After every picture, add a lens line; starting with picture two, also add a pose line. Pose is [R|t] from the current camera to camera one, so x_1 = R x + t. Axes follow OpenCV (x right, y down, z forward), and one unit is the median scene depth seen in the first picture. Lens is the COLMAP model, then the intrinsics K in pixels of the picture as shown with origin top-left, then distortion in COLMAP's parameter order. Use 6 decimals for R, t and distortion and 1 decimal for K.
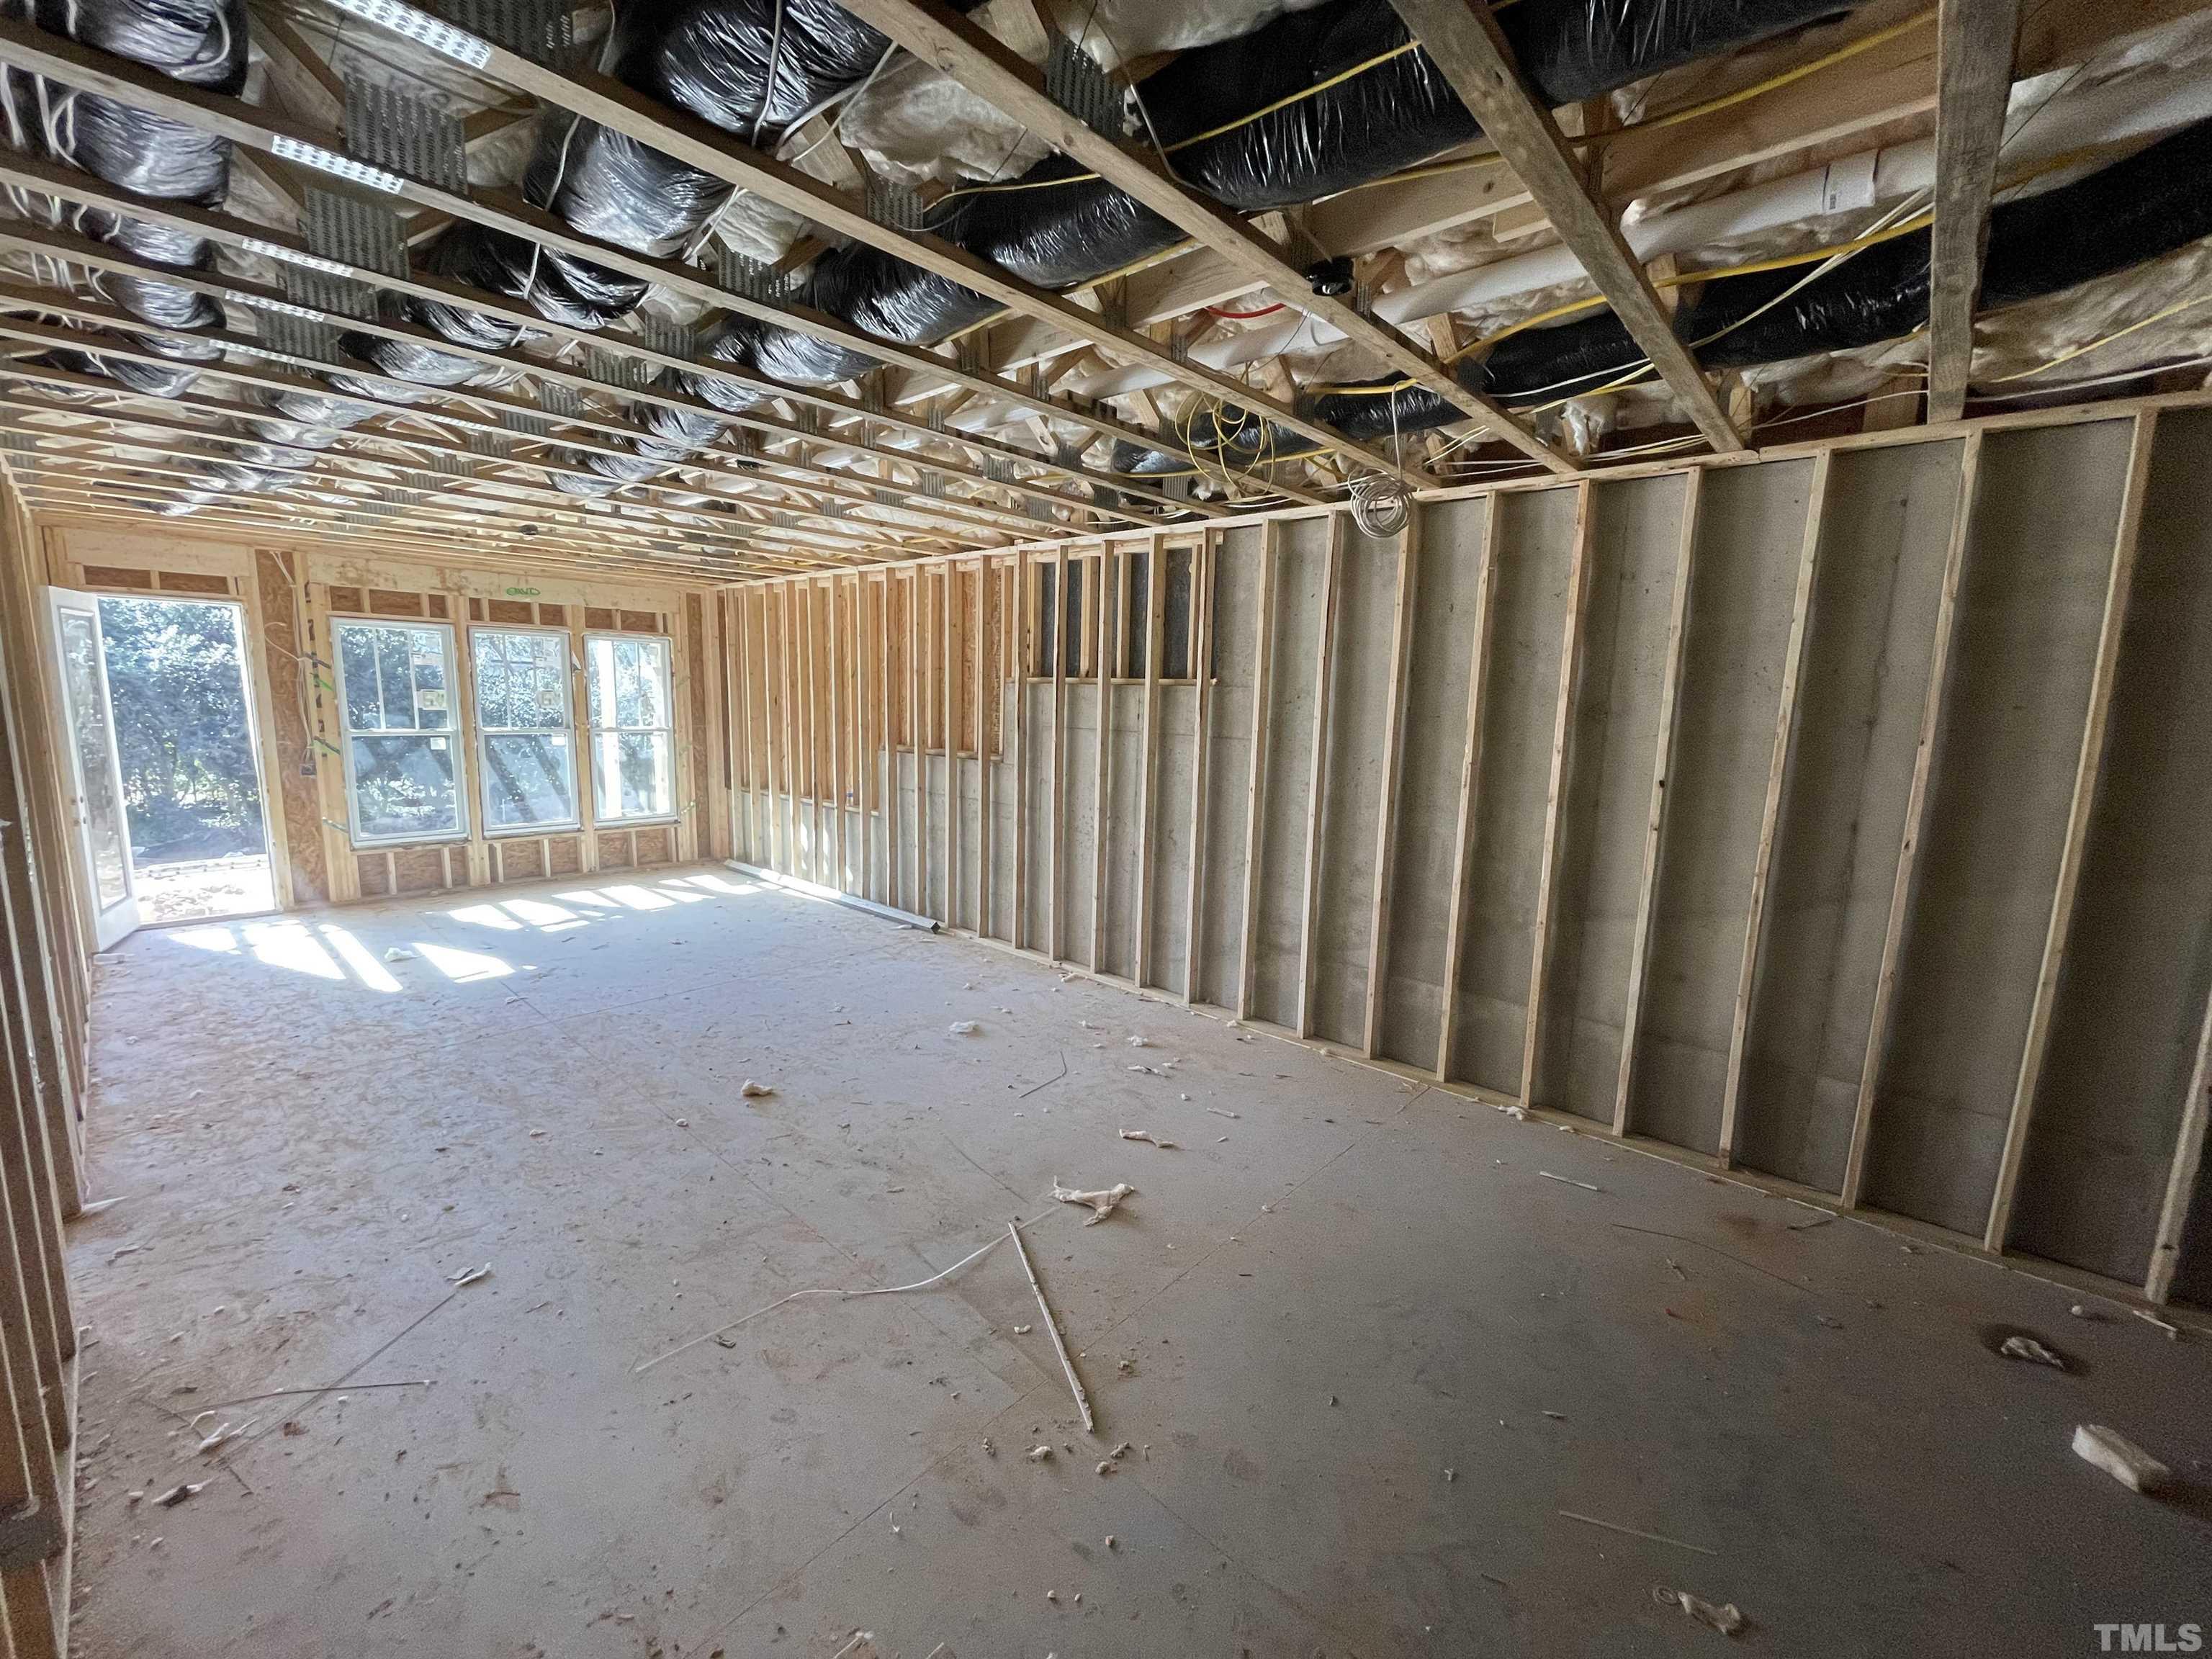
lens RADIAL K [[894.3, 0, 1104.4], [0, 894.3, 829.4], [0, 0, 1]] dist [-0.000936, -0.000146]
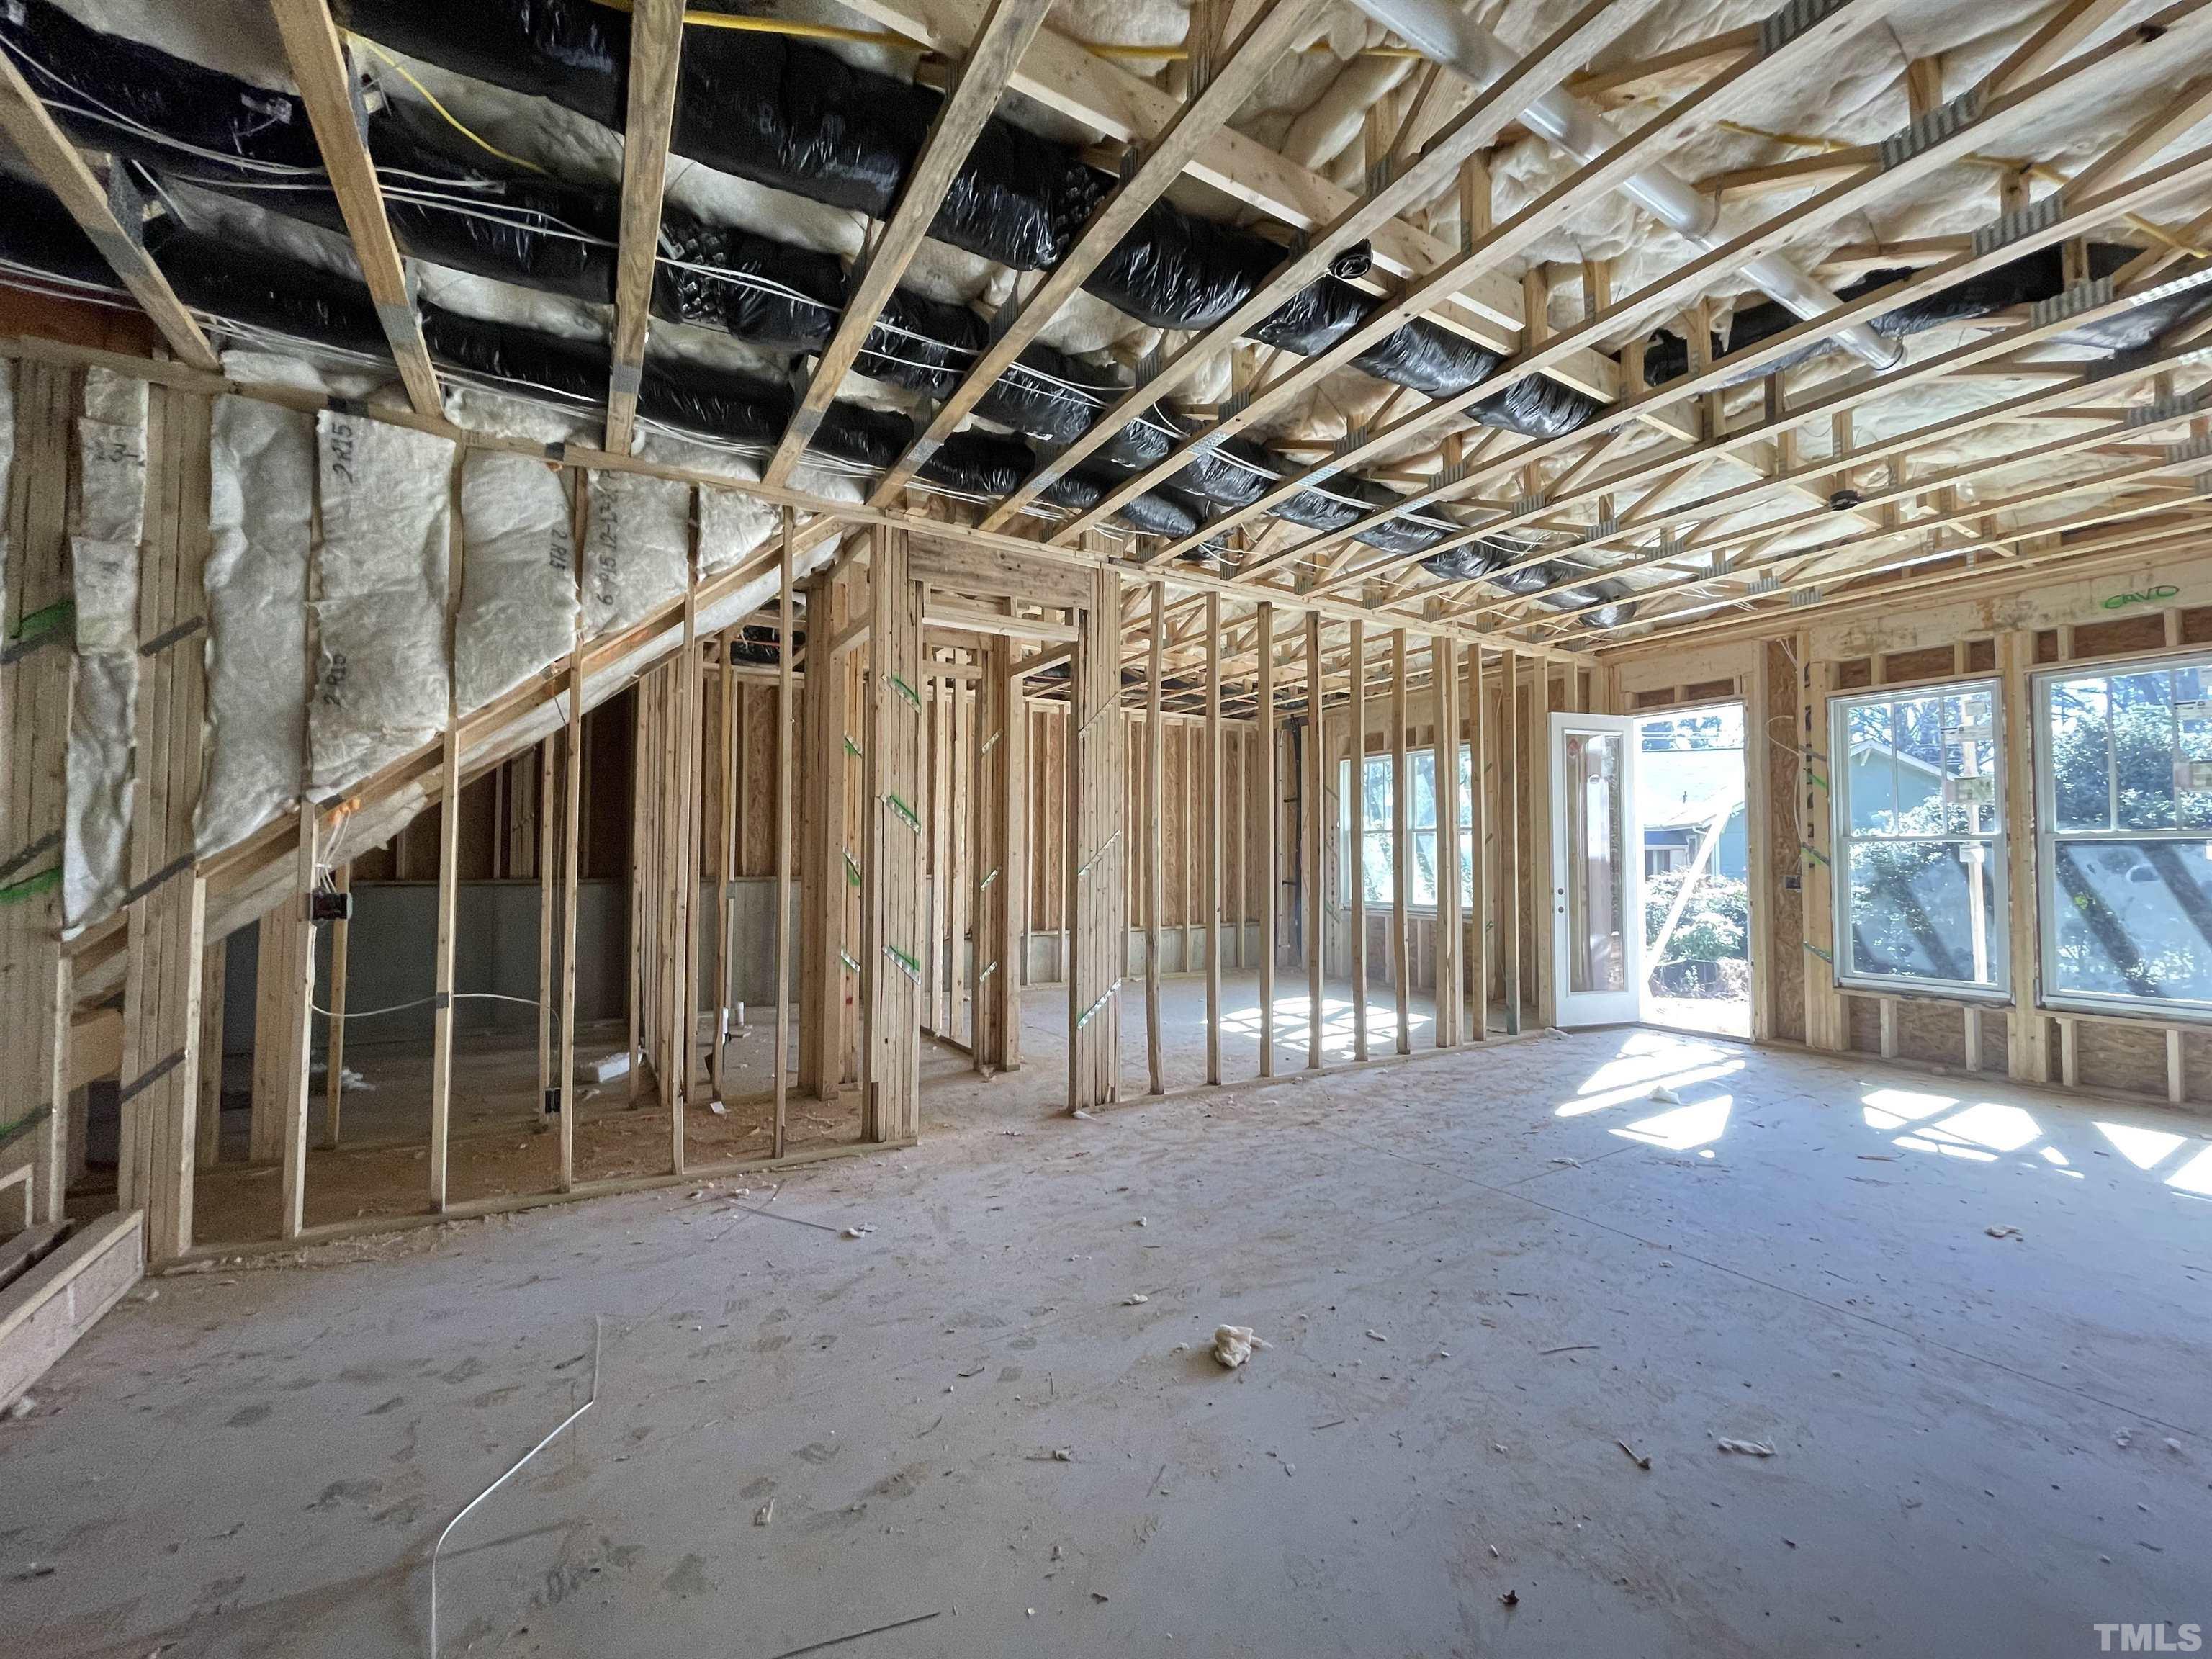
lens RADIAL K [[894.3, 0, 1104.2], [0, 894.3, 829.1], [0, 0, 1]] dist [-0.000936, -0.000146]
pose [[-0.290312, -0.060641, -0.955009, 0.135652], [-0.150639, 0.988443, -0.016972, -0.004345], [0.945001, 0.138934, -0.296092, 0.774043]]
